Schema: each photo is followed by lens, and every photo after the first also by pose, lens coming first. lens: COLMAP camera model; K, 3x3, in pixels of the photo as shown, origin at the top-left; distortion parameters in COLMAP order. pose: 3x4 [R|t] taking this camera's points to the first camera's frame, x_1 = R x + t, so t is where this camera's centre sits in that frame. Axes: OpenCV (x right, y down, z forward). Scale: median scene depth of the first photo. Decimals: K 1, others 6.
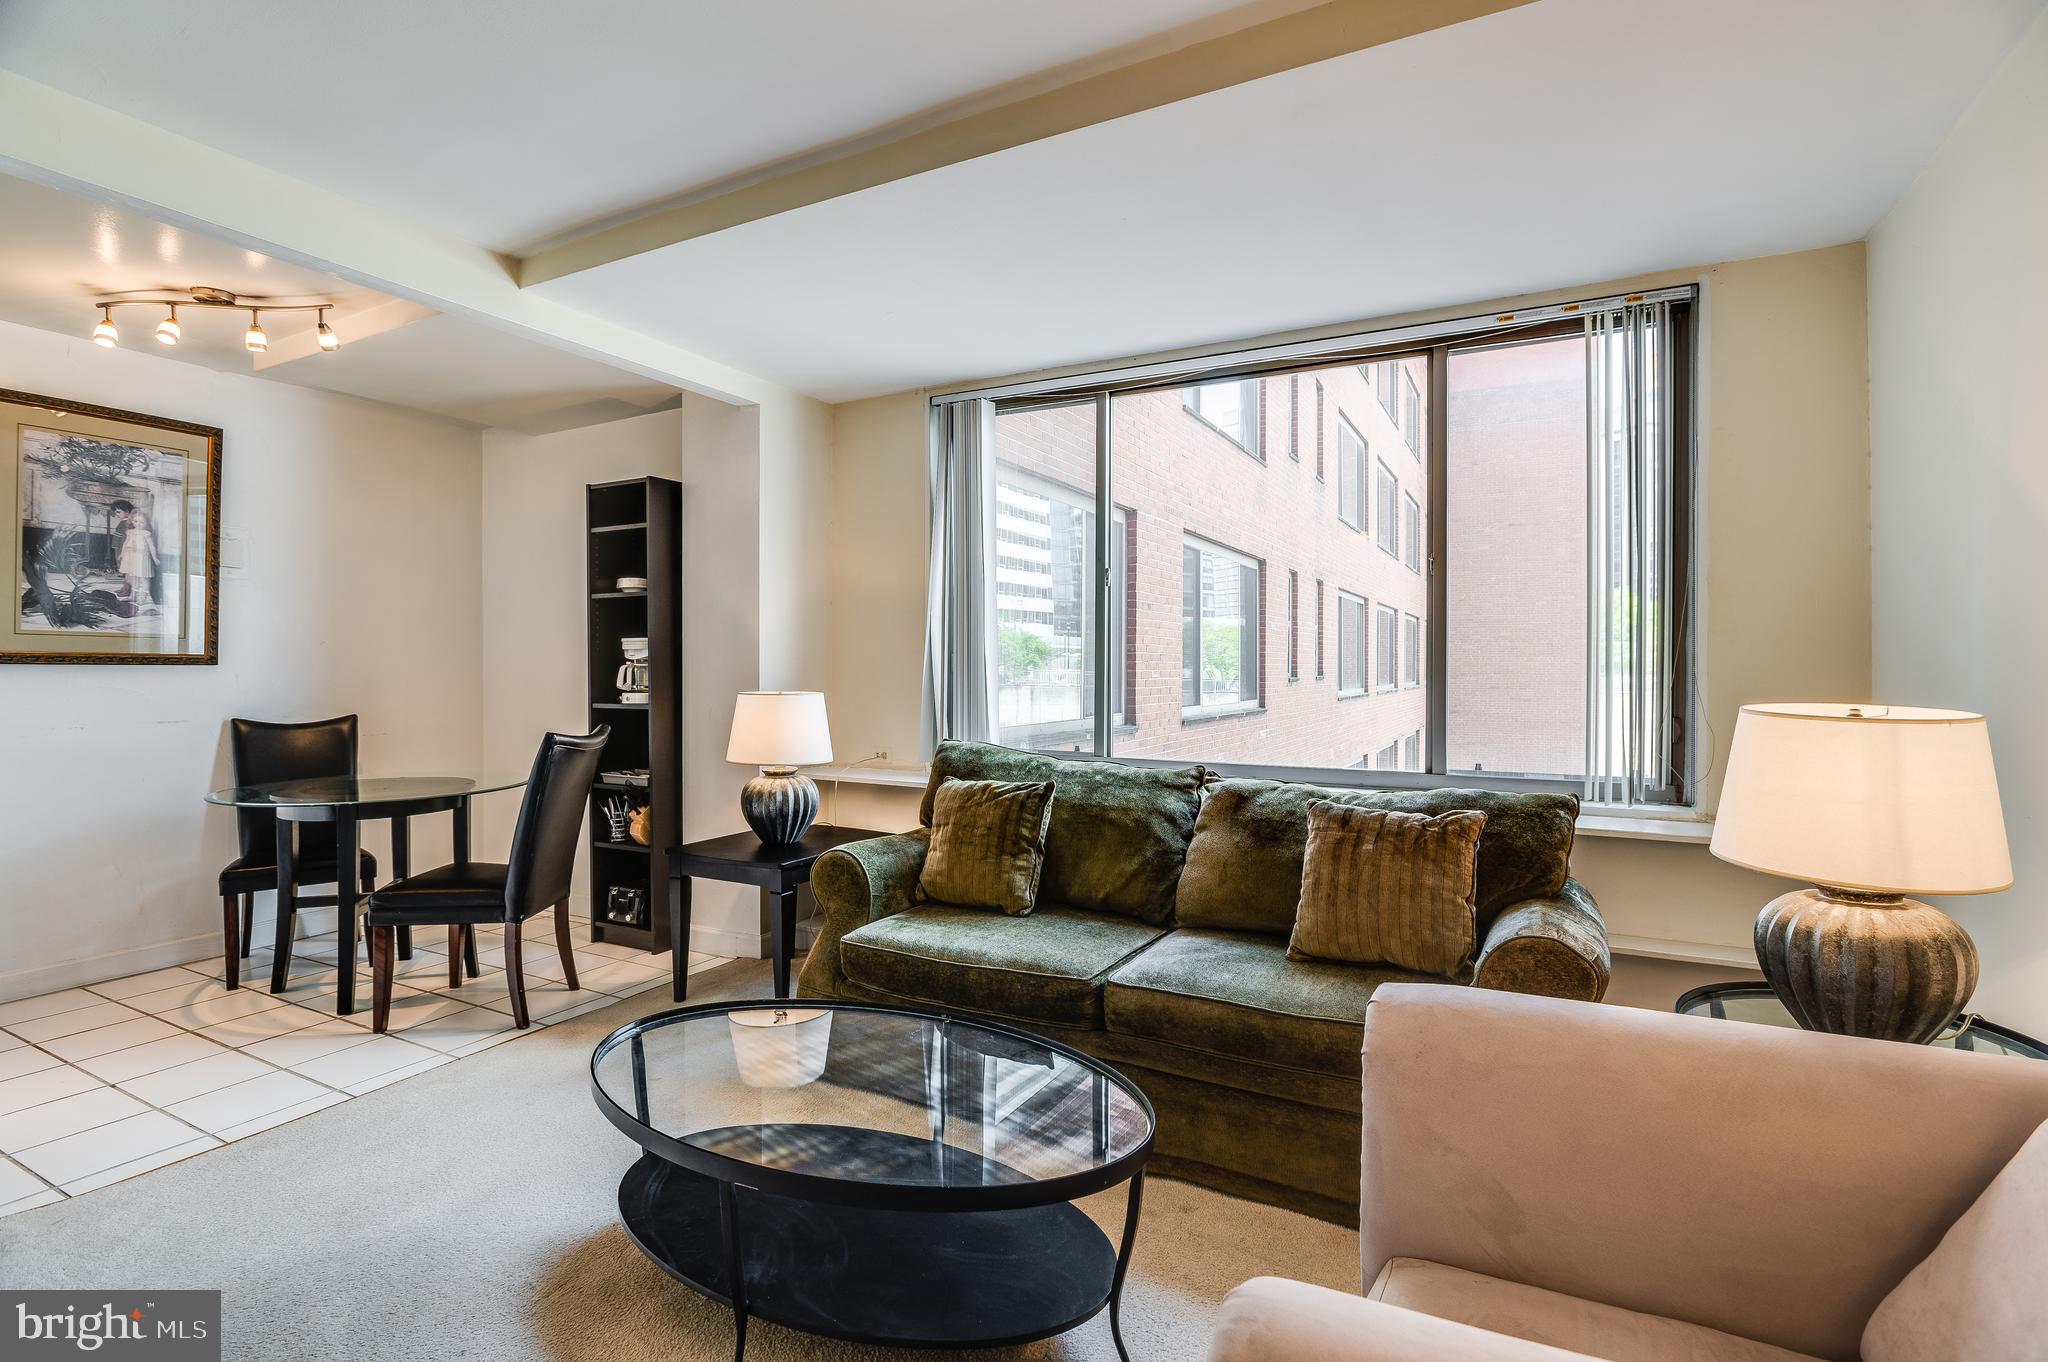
lens RADIAL K [[979.2, 0, 1031.7], [0, 979.2, 670.4], [0, 0, 1]] dist [-0.012189, 0.000337]
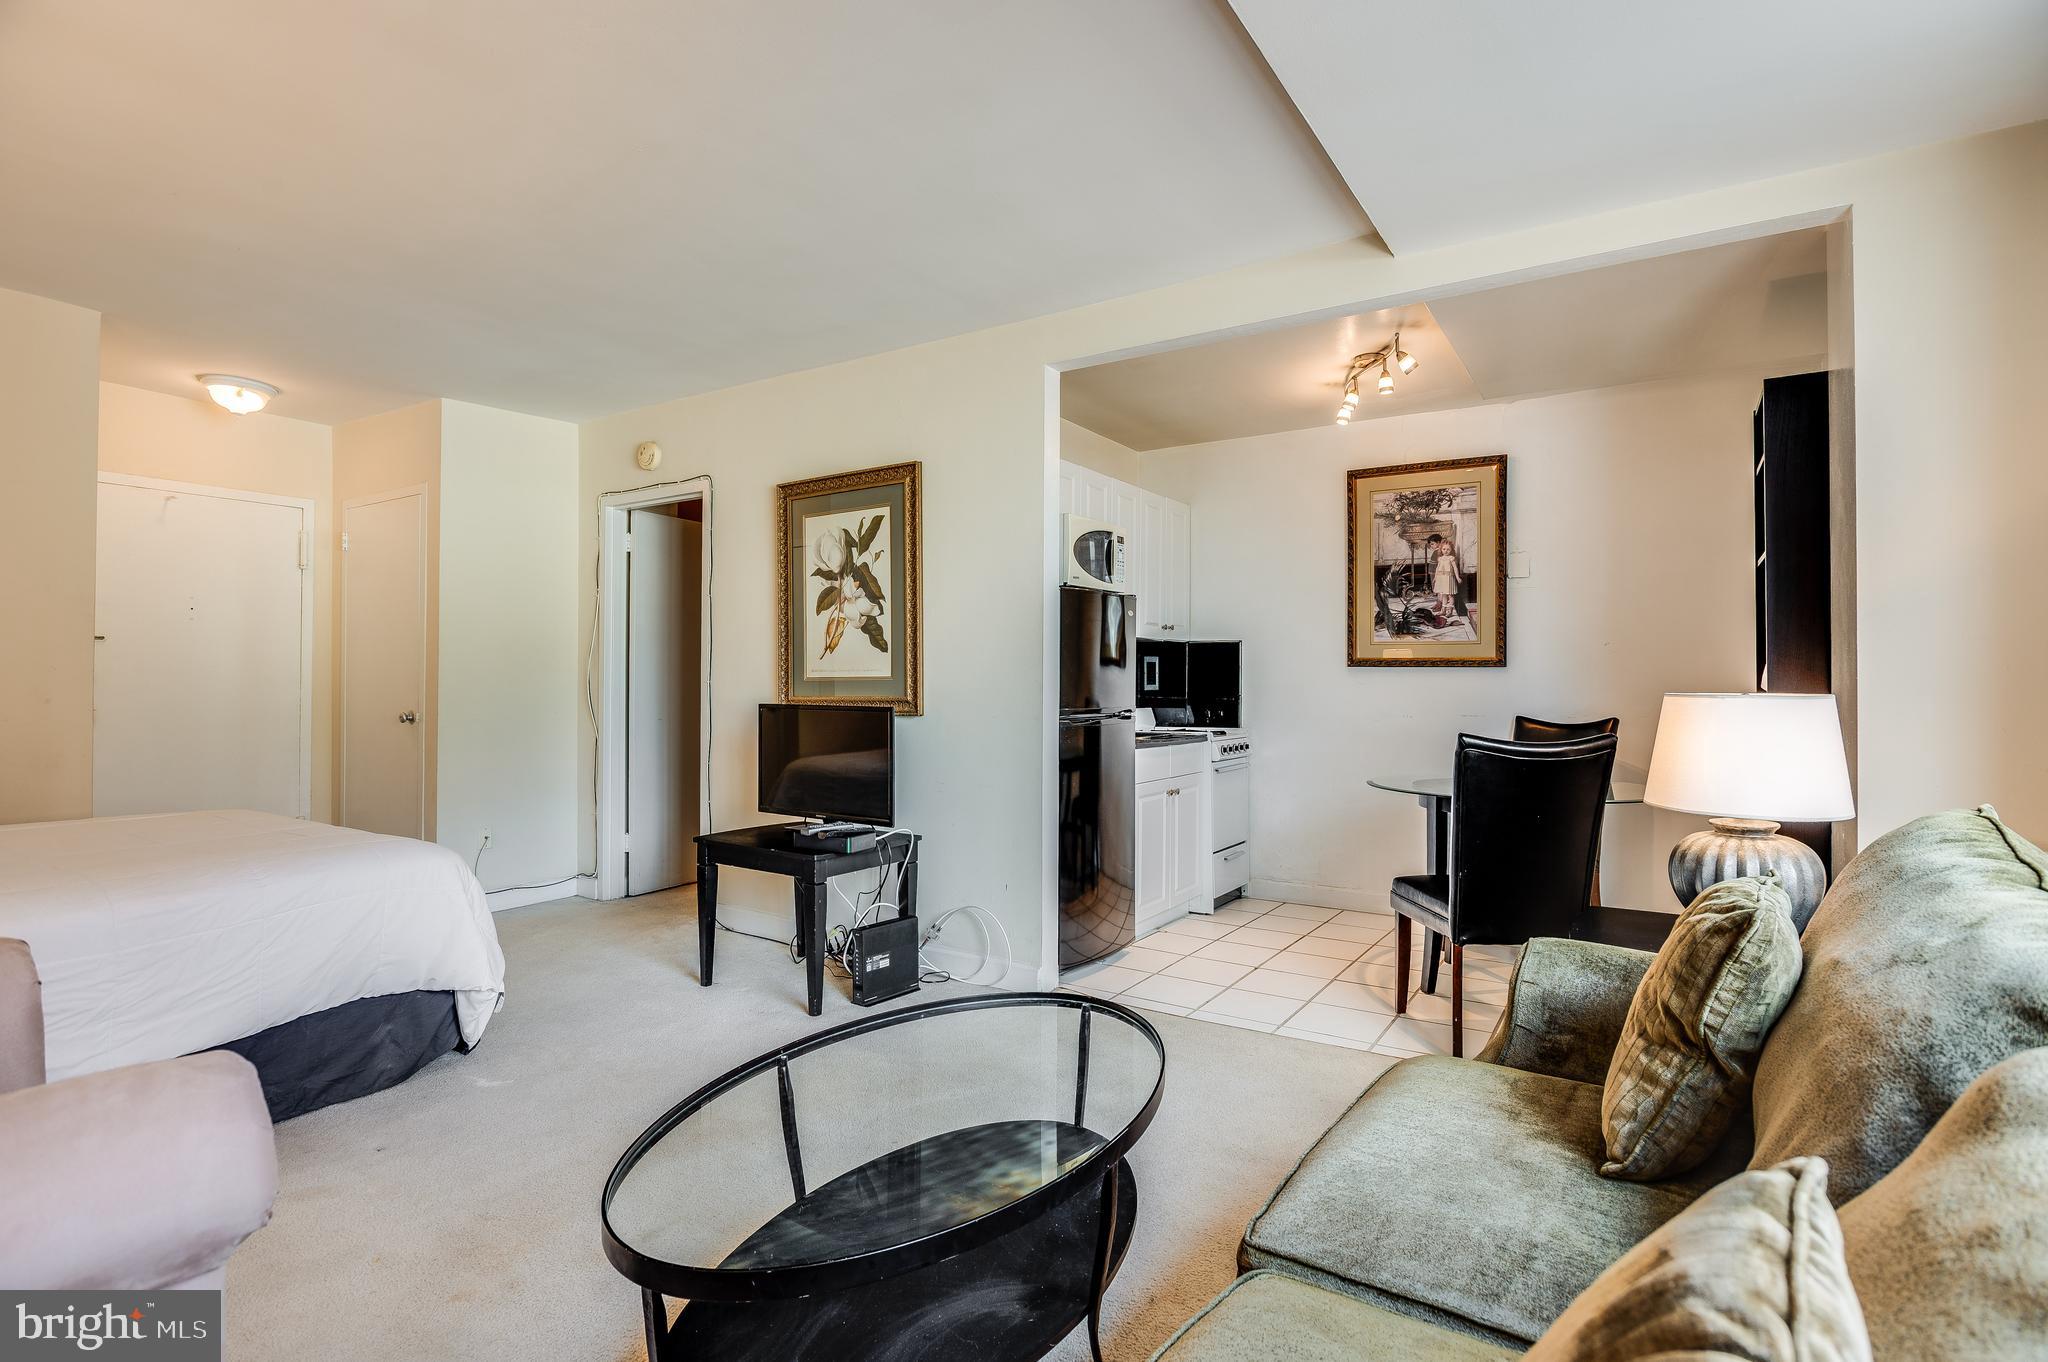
lens RADIAL K [[990.0, 0, 1046.2], [0, 990.0, 673.5], [0, 0, 1]] dist [-0.000873, 0.000077]
pose [[-0.079036, -0.010048, -0.996821, 0.366121], [-0.010746, 0.999900, -0.009227, 0.019945], [0.996814, 0.009983, -0.079136, 0.613314]]
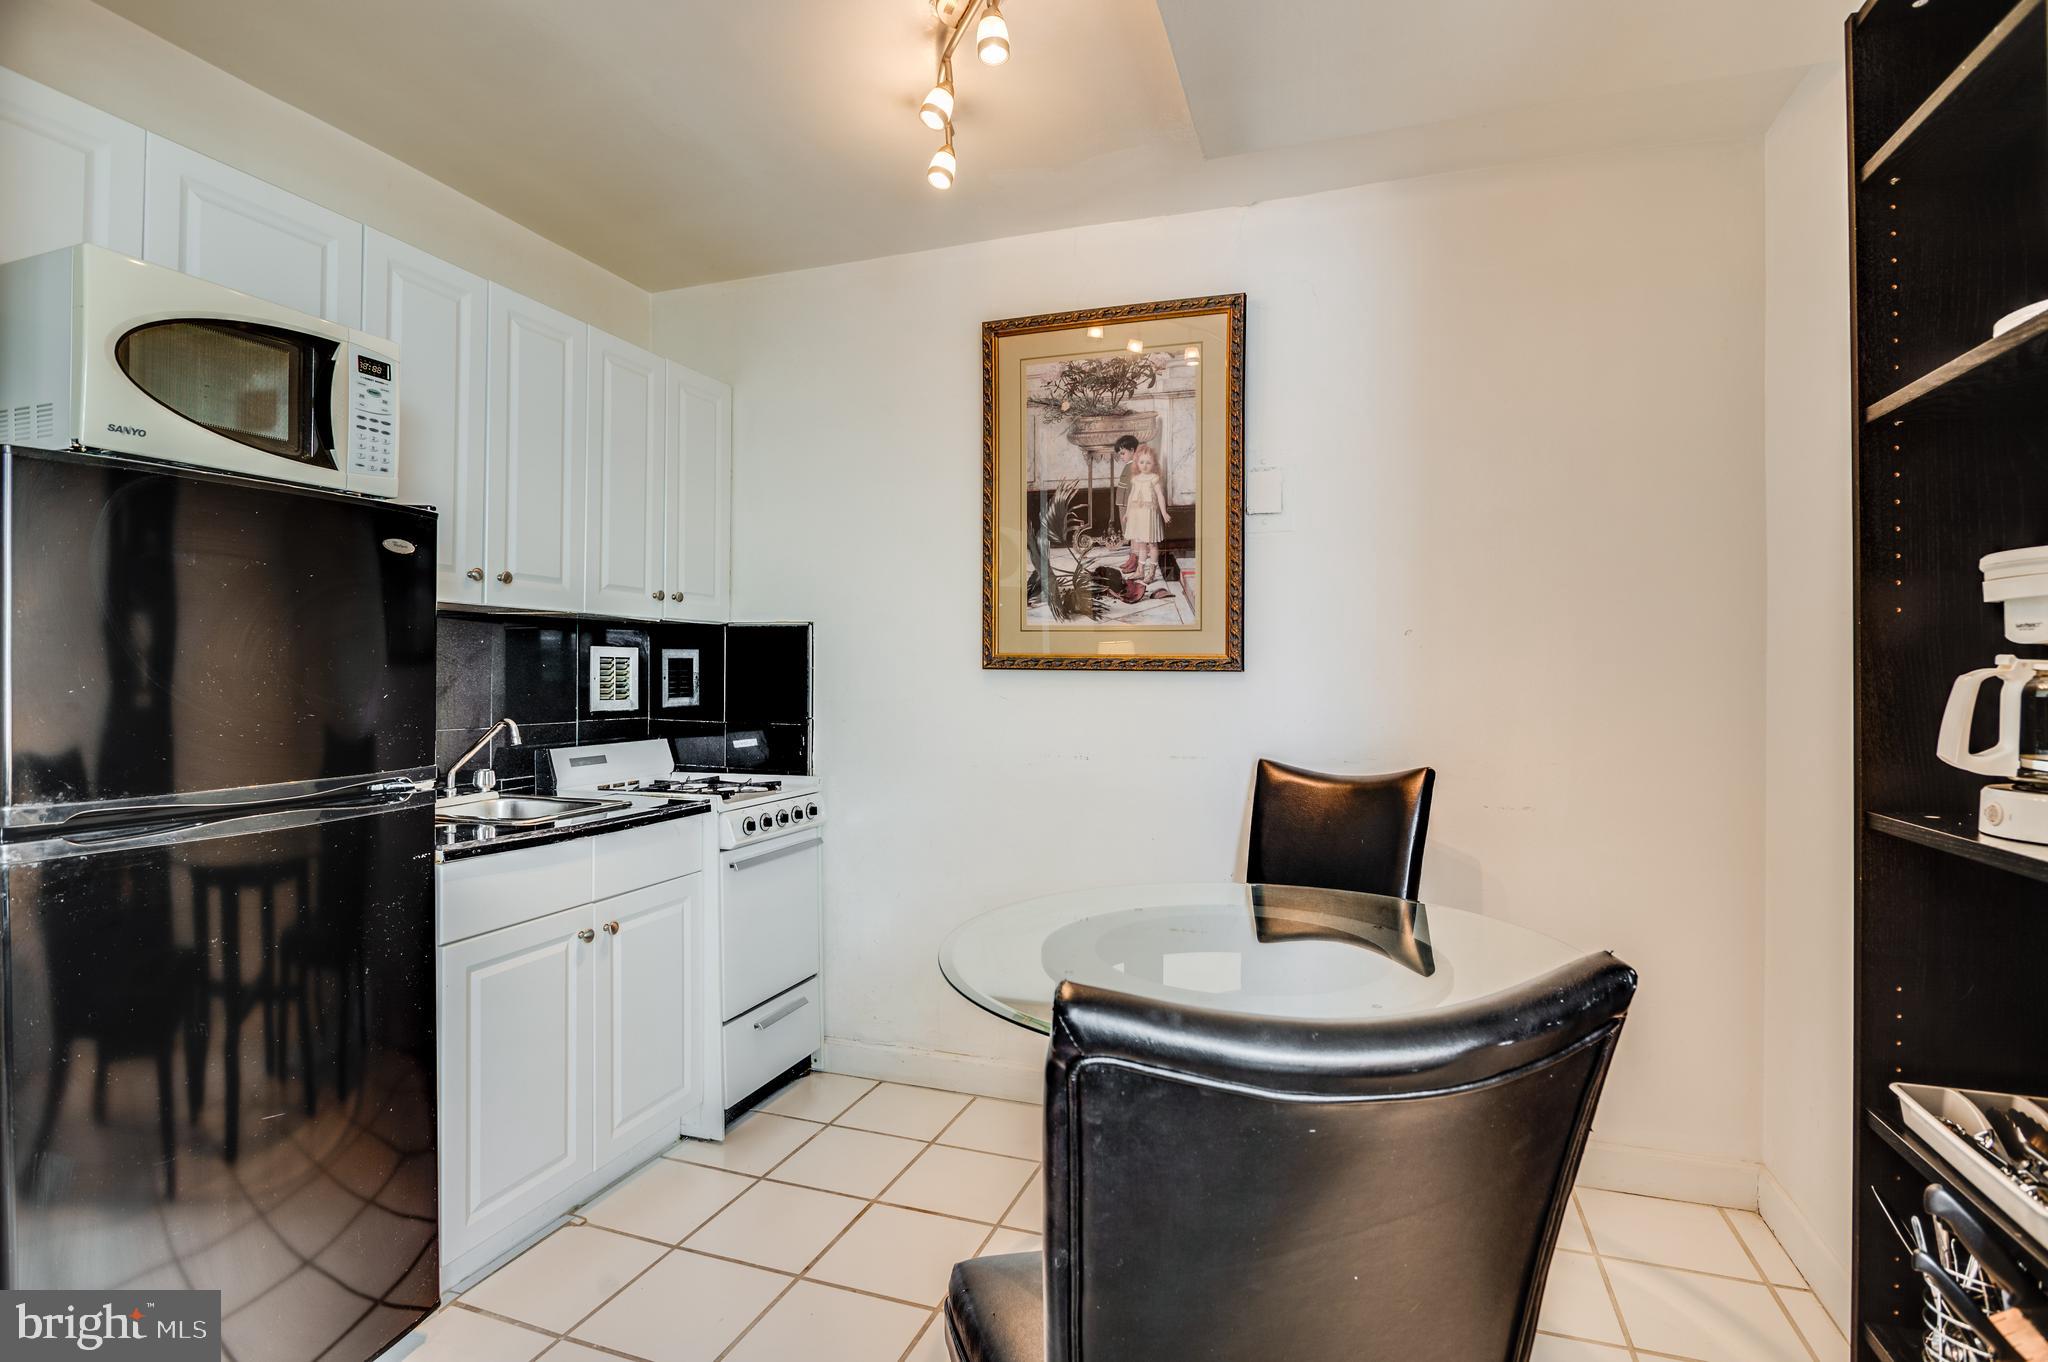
lens RADIAL K [[979.2, 0, 1031.7], [0, 979.2, 670.4], [0, 0, 1]] dist [-0.012189, 0.000337]
pose [[0.144283, -0.004710, -0.989525, -0.254069], [-0.012241, 0.999904, -0.006545, -0.000768], [0.989461, 0.013057, 0.144211, 0.842503]]
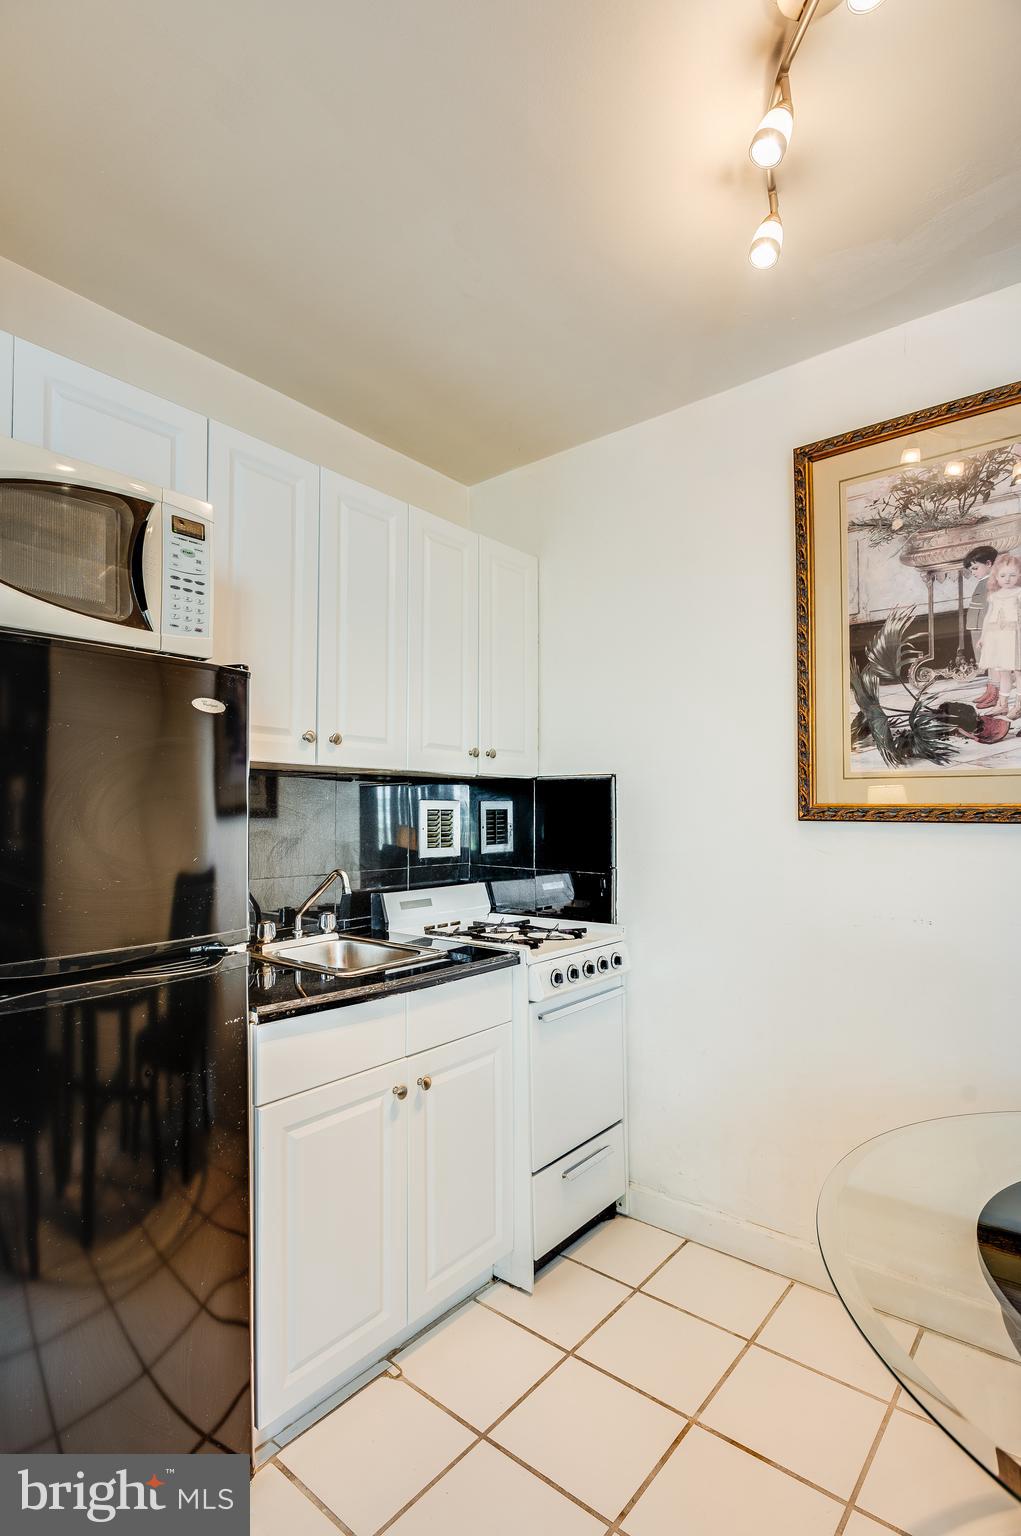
lens RADIAL K [[745.4, 0, 497.8], [0, 745.4, 804.6], [0, 0, 1]] dist [-0.013392, 0.000181]
pose [[-0.213612, -0.013484, -0.976826, -0.438454], [-0.007892, 0.999896, -0.012077, -0.009508], [0.976887, 0.005130, -0.213696, 0.817813]]
